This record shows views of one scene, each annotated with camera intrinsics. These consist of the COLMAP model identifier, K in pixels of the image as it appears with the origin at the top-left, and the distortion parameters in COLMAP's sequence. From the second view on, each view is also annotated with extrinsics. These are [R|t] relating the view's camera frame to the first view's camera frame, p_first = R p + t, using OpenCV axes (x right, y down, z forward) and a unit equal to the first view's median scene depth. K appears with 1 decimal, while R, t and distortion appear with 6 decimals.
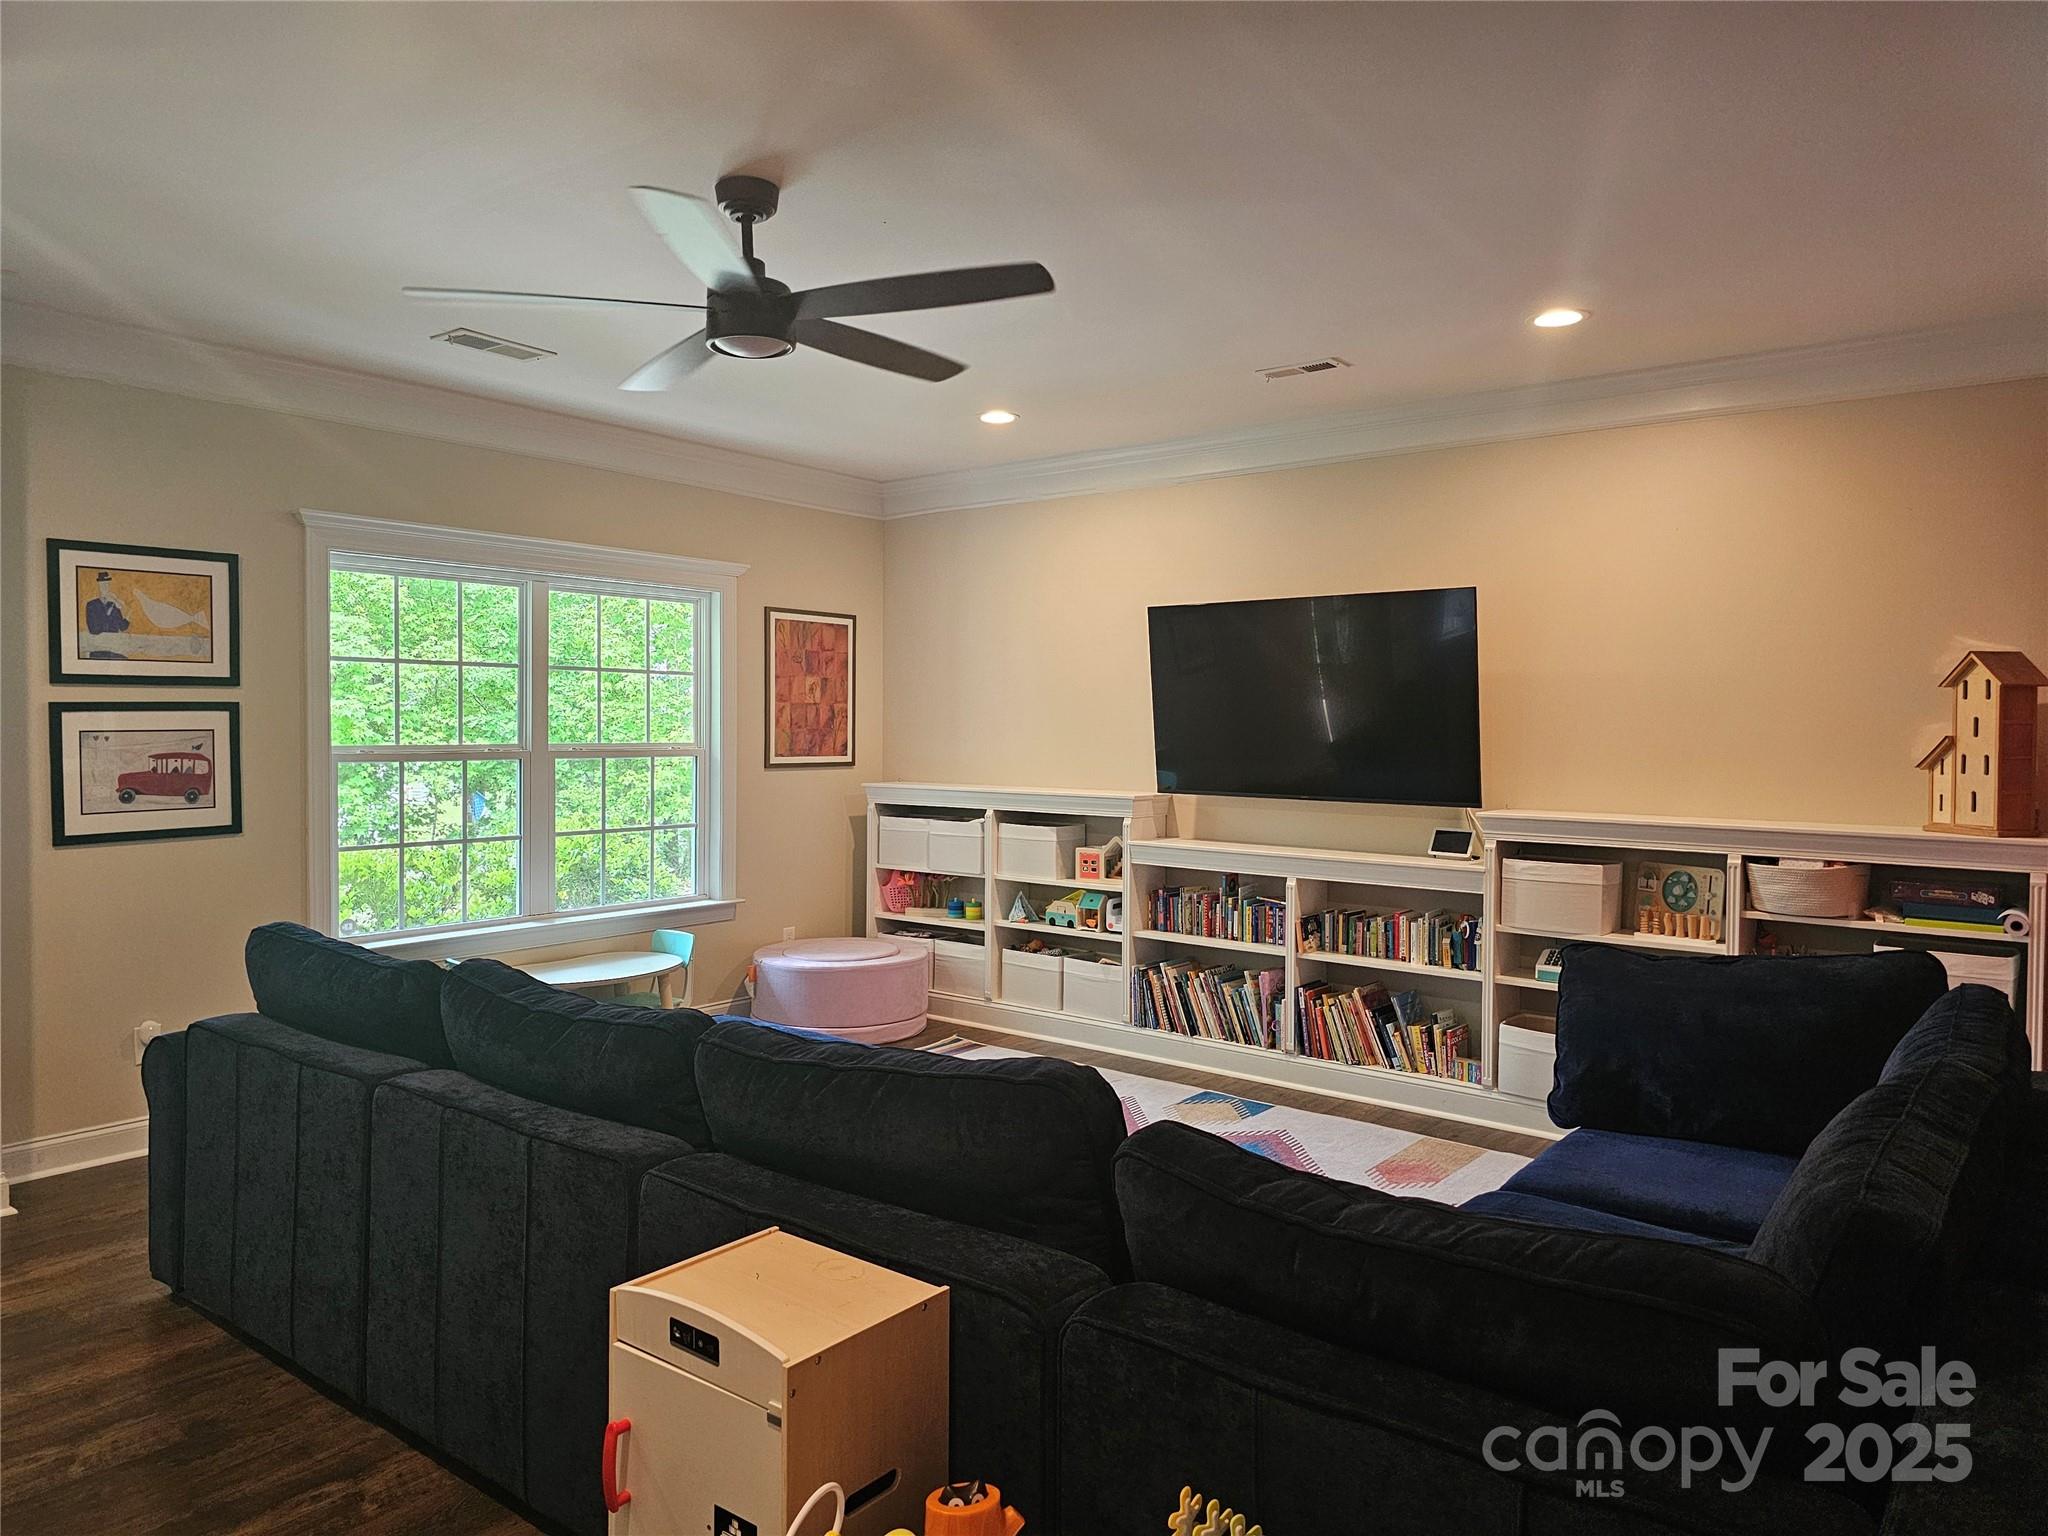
lens RADIAL K [[1363.2, 0, 990.9], [0, 1363.2, 760.3], [0, 0, 1]] dist [0.084180, -0.082190]
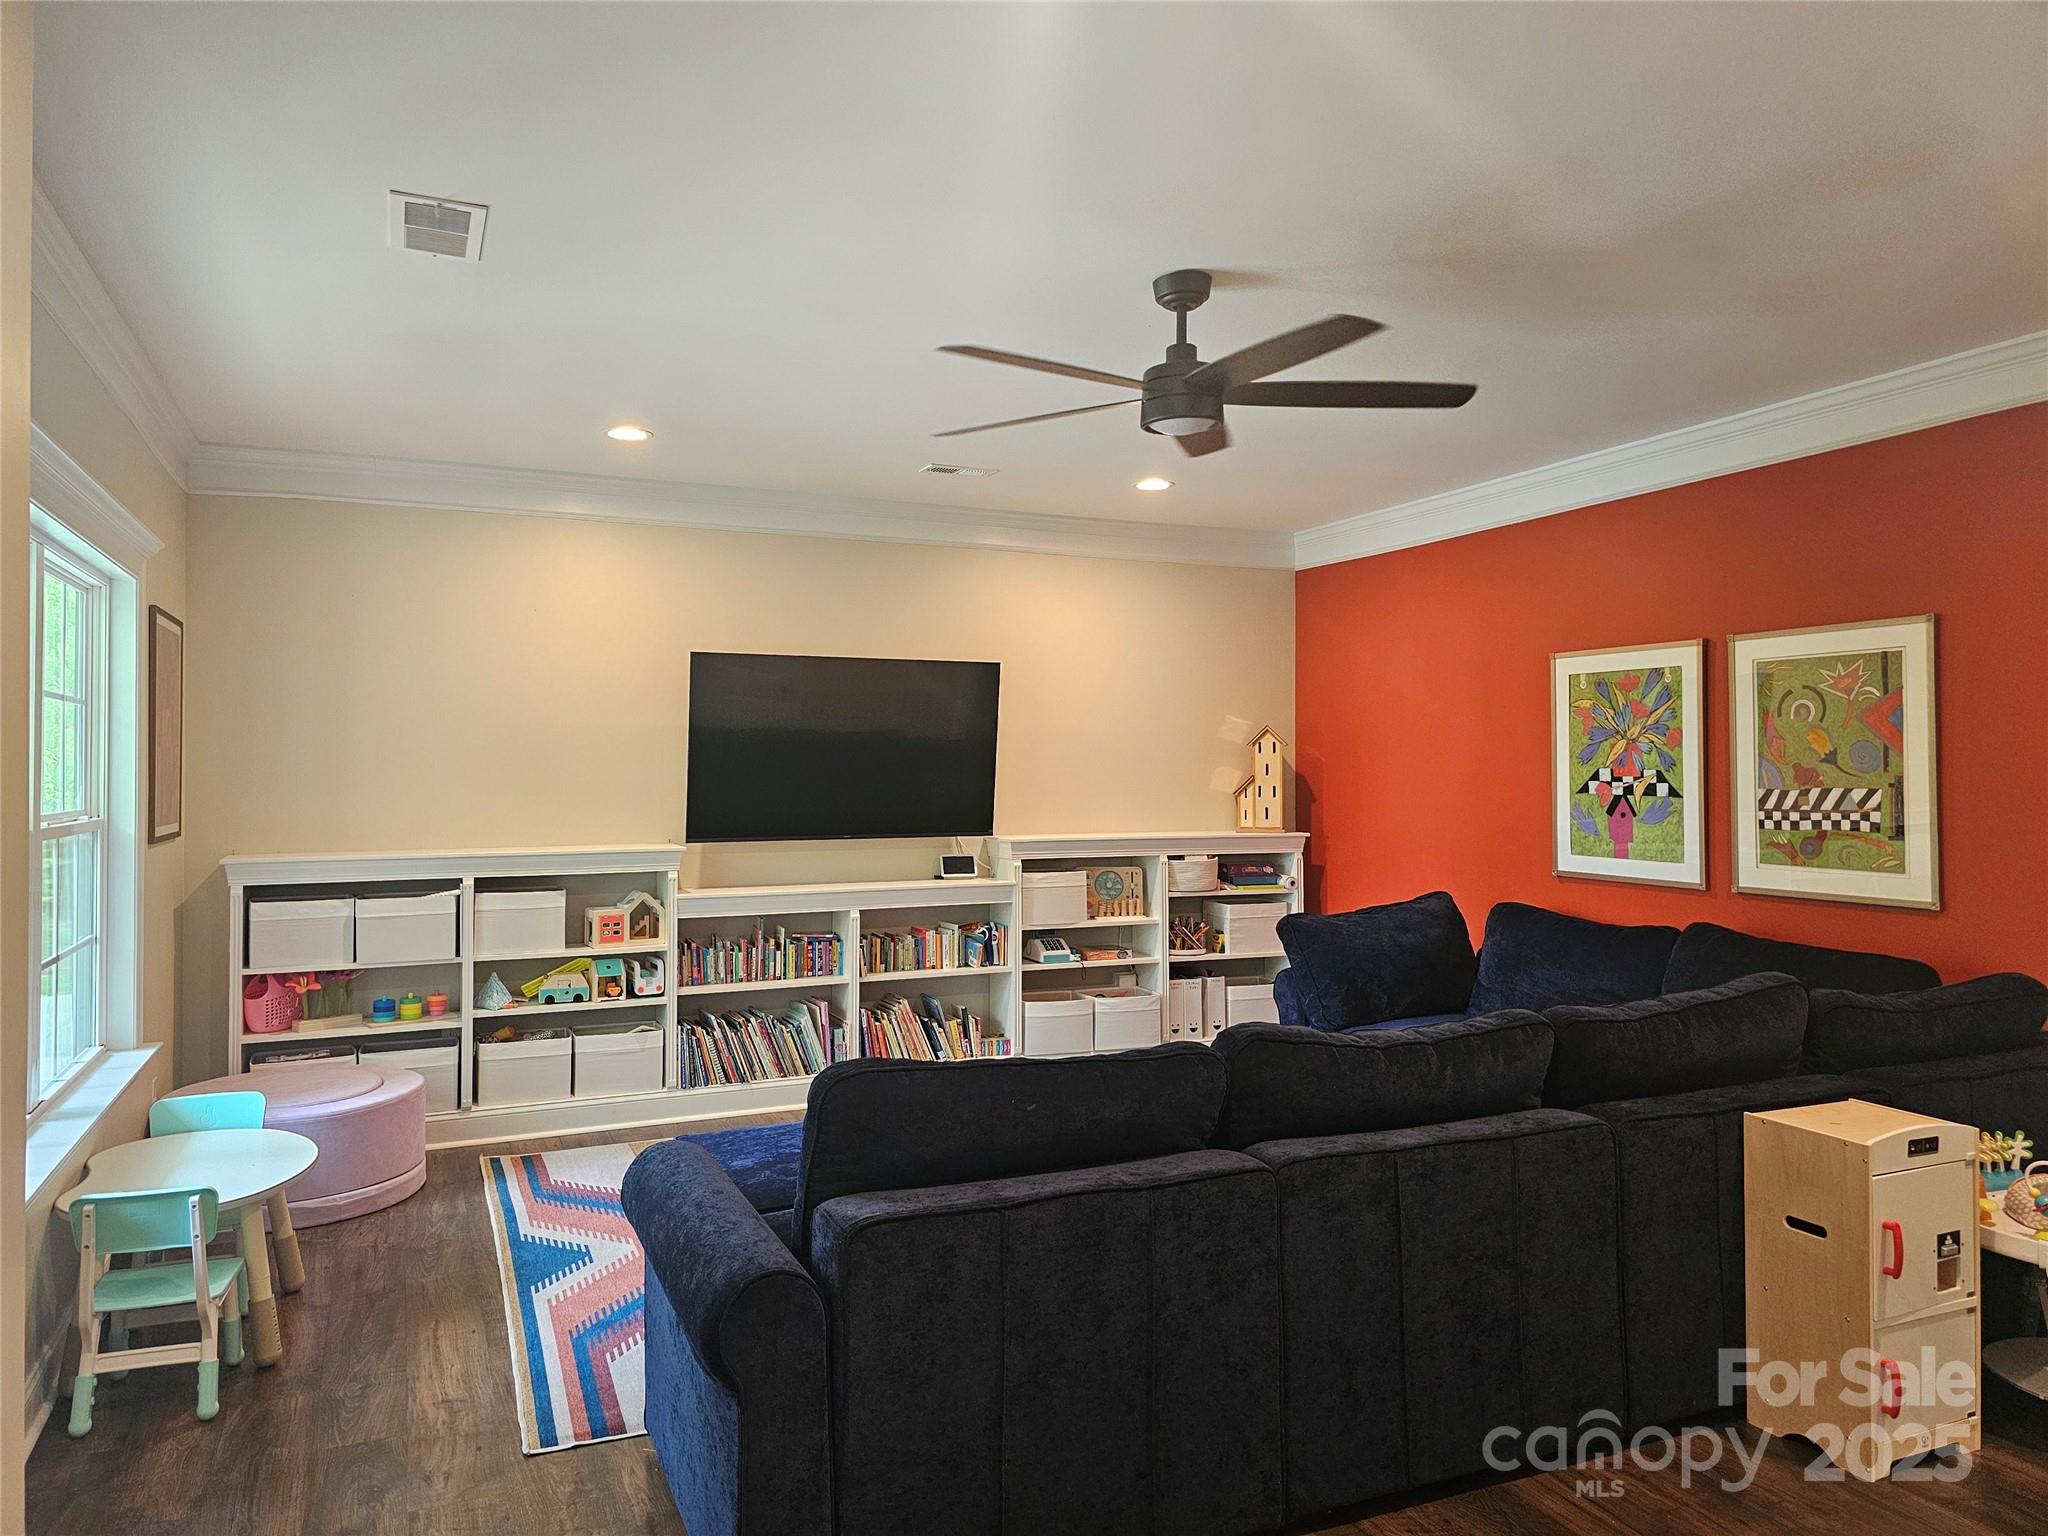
lens RADIAL K [[1363.2, 0, 990.9], [0, 1363.2, 760.3], [0, 0, 1]] dist [0.084180, -0.082190]
pose [[0.452112, -0.008100, 0.891924, -0.666470], [0.025496, 0.999668, -0.003845, -0.026298], [-0.891596, 0.024479, 0.452169, 0.379464]]
